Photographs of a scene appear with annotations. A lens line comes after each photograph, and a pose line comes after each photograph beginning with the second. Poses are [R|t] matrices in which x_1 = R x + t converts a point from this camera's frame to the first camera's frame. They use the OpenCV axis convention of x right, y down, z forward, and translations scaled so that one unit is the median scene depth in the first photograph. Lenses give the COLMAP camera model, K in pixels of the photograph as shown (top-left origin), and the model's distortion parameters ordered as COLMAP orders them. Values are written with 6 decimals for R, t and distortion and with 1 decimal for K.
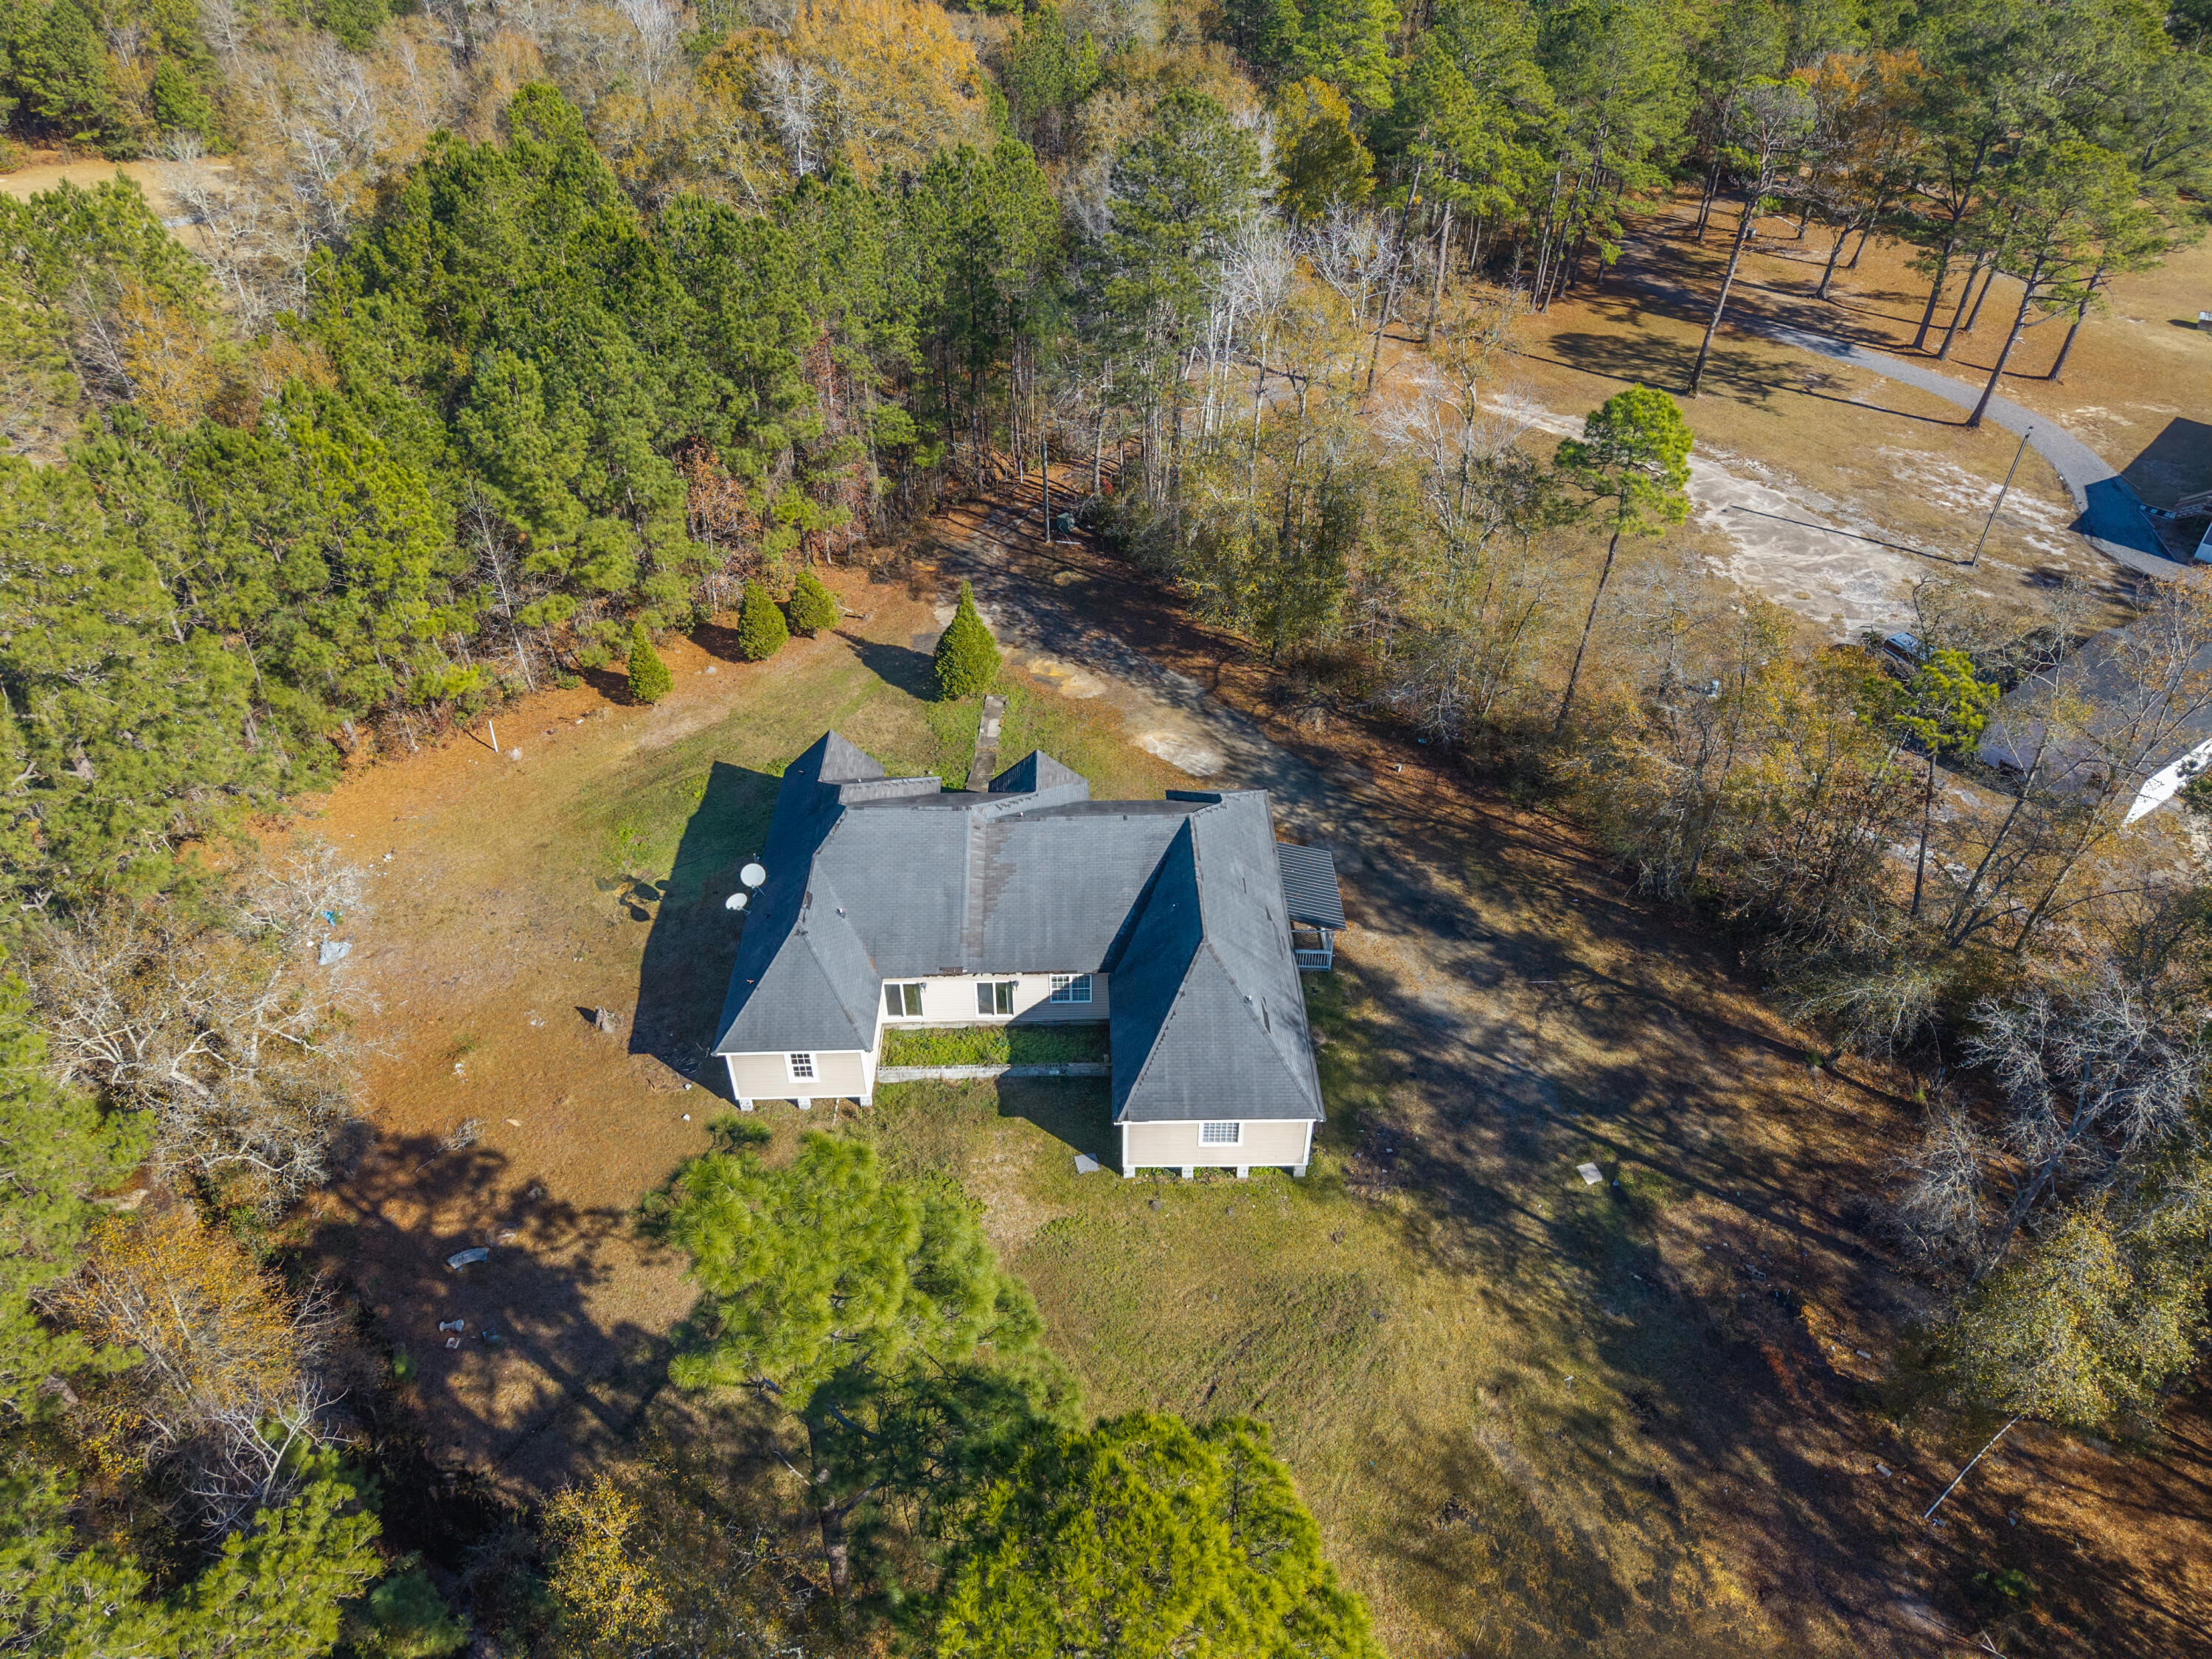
lens RADIAL K [[1473.3, 0, 1097.5], [0, 1473.3, 832.1], [0, 0, 1]] dist [0.034062, -0.020243]
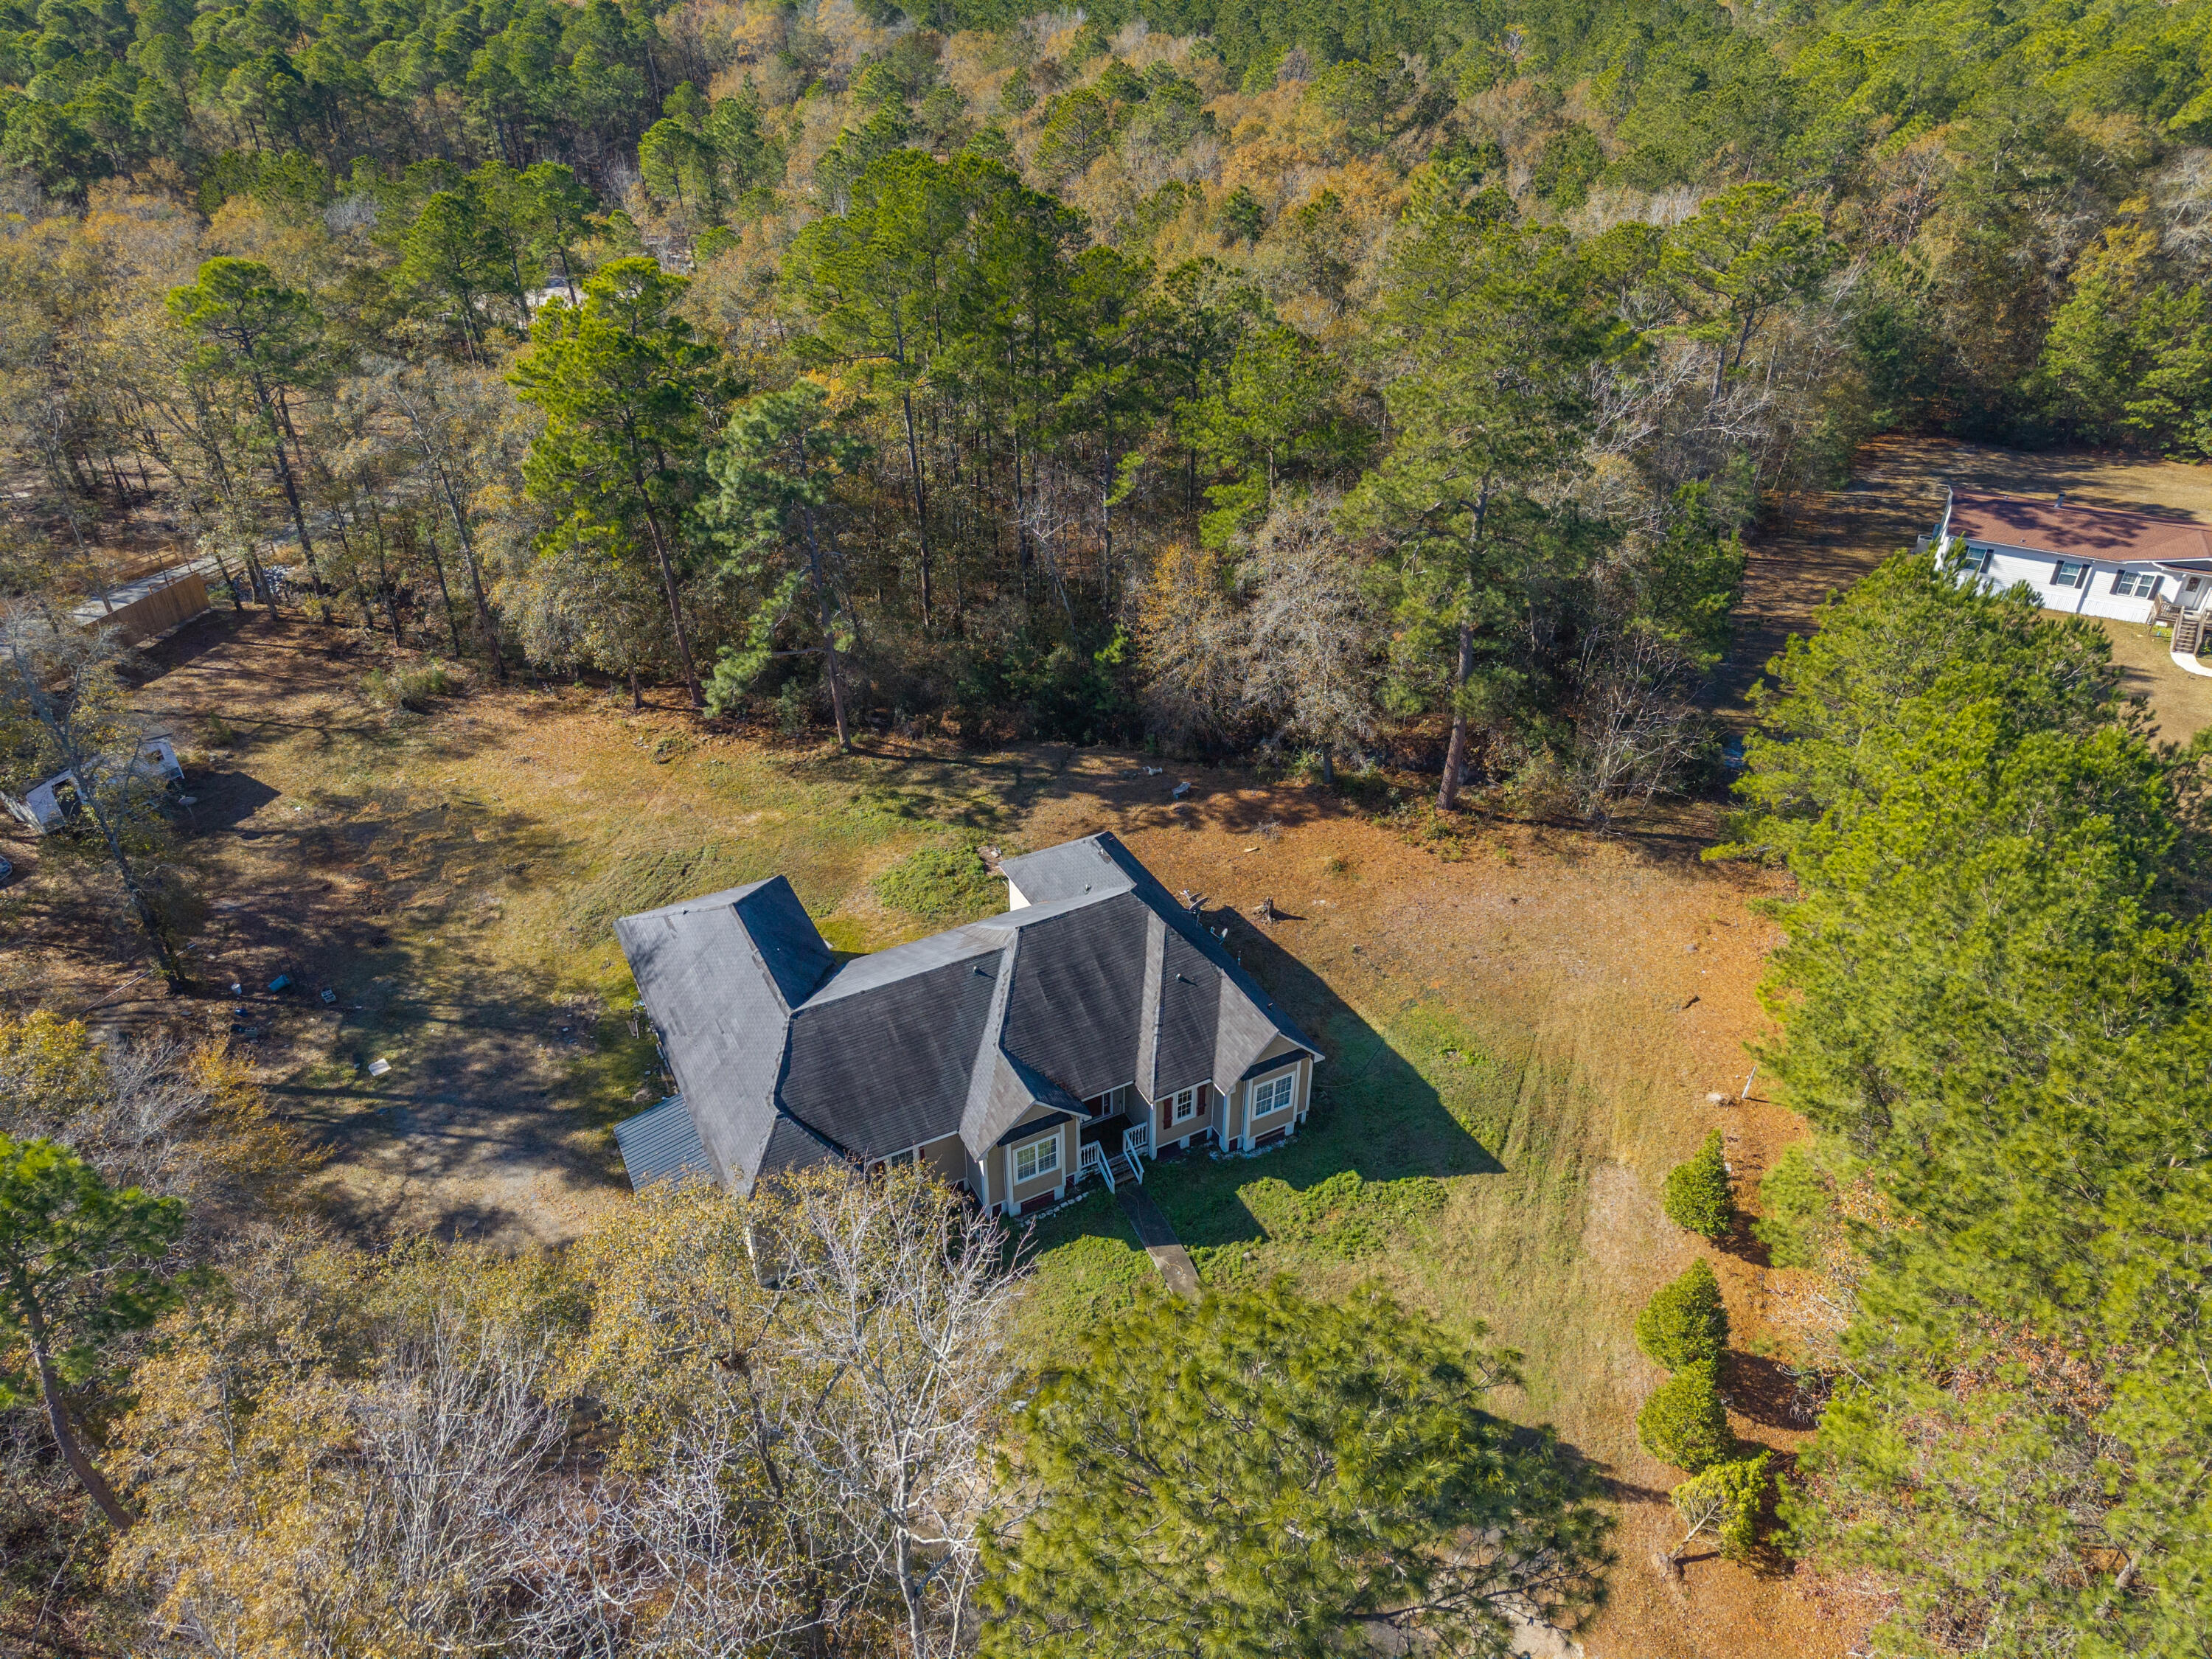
lens RADIAL K [[1473.3, 0, 1100.5], [0, 1473.3, 811.1], [0, 0, 1]] dist [0.034062, -0.020243]
pose [[-0.892186, 0.243366, -0.380496, 0.211546], [-0.281967, 0.357996, 0.890131, -0.909975], [0.352844, 0.901450, -0.250778, 1.199178]]
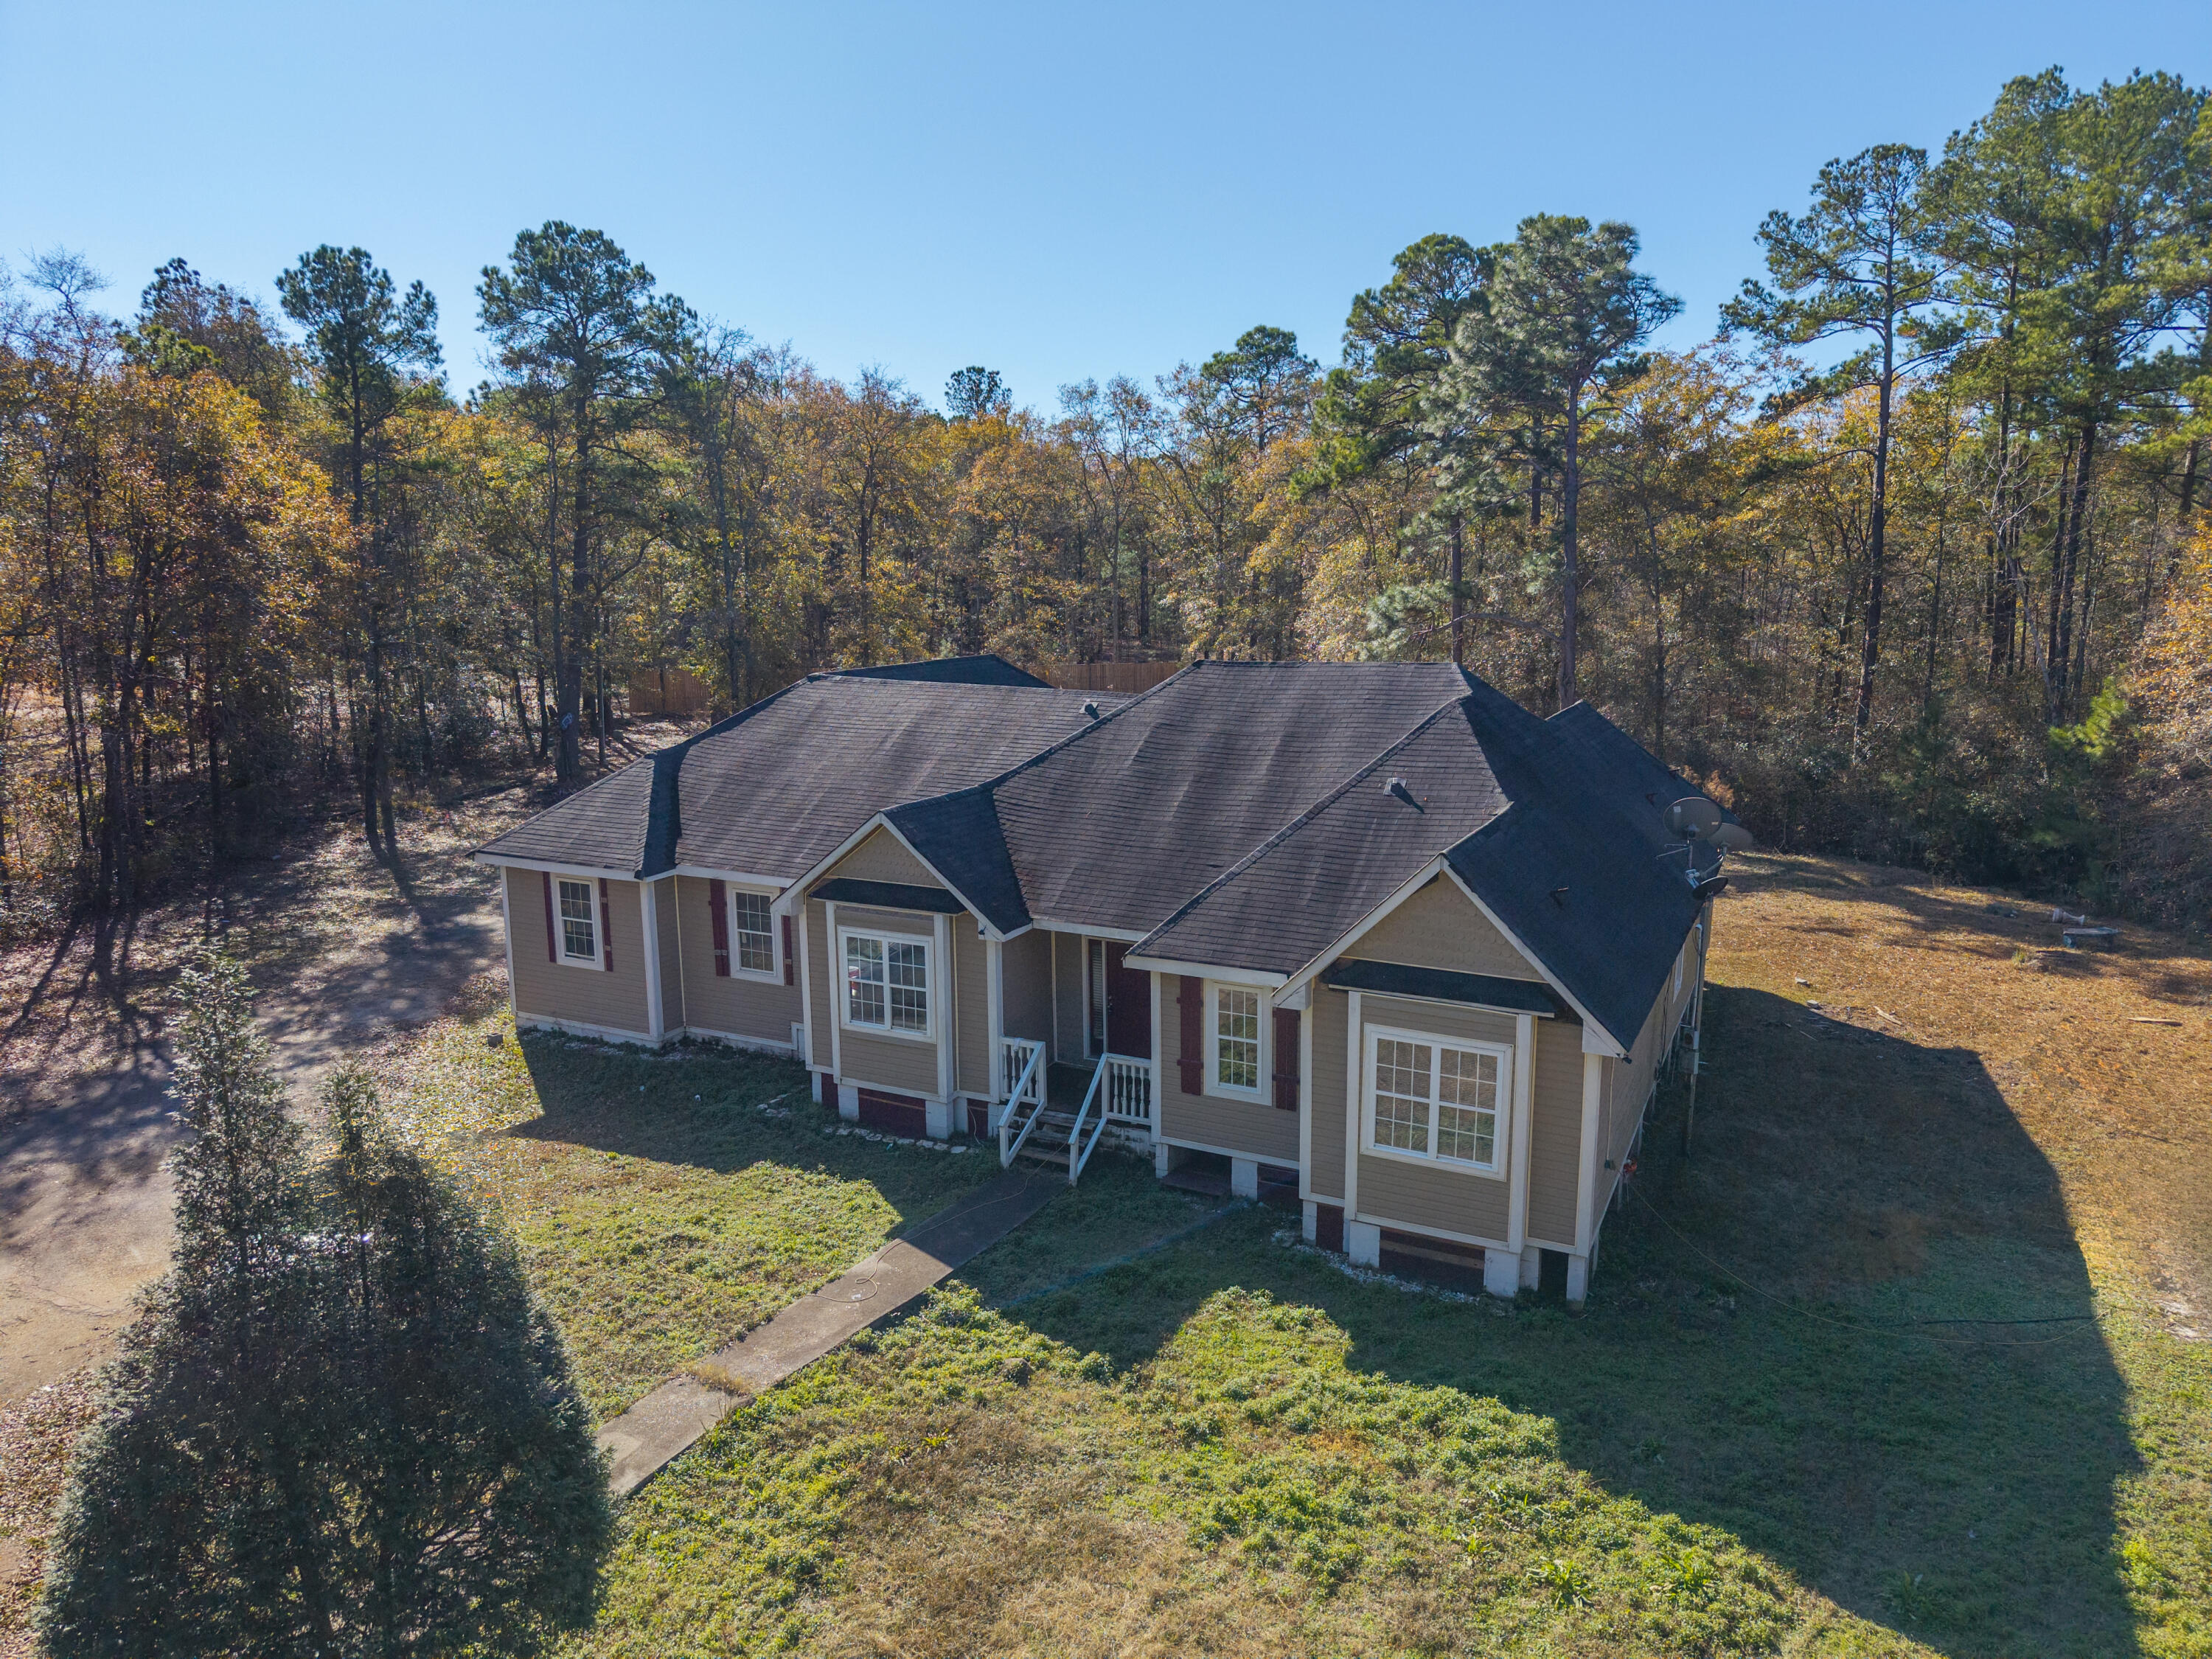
lens RADIAL K [[1473.3, 0, 1100.6], [0, 1473.3, 824.9], [0, 0, 1]] dist [0.034062, -0.020243]
pose [[-0.889195, -0.083151, 0.449909, -0.274222], [0.286803, 0.664861, 0.689713, -0.318772], [-0.356477, 0.742325, -0.567343, 1.328080]]
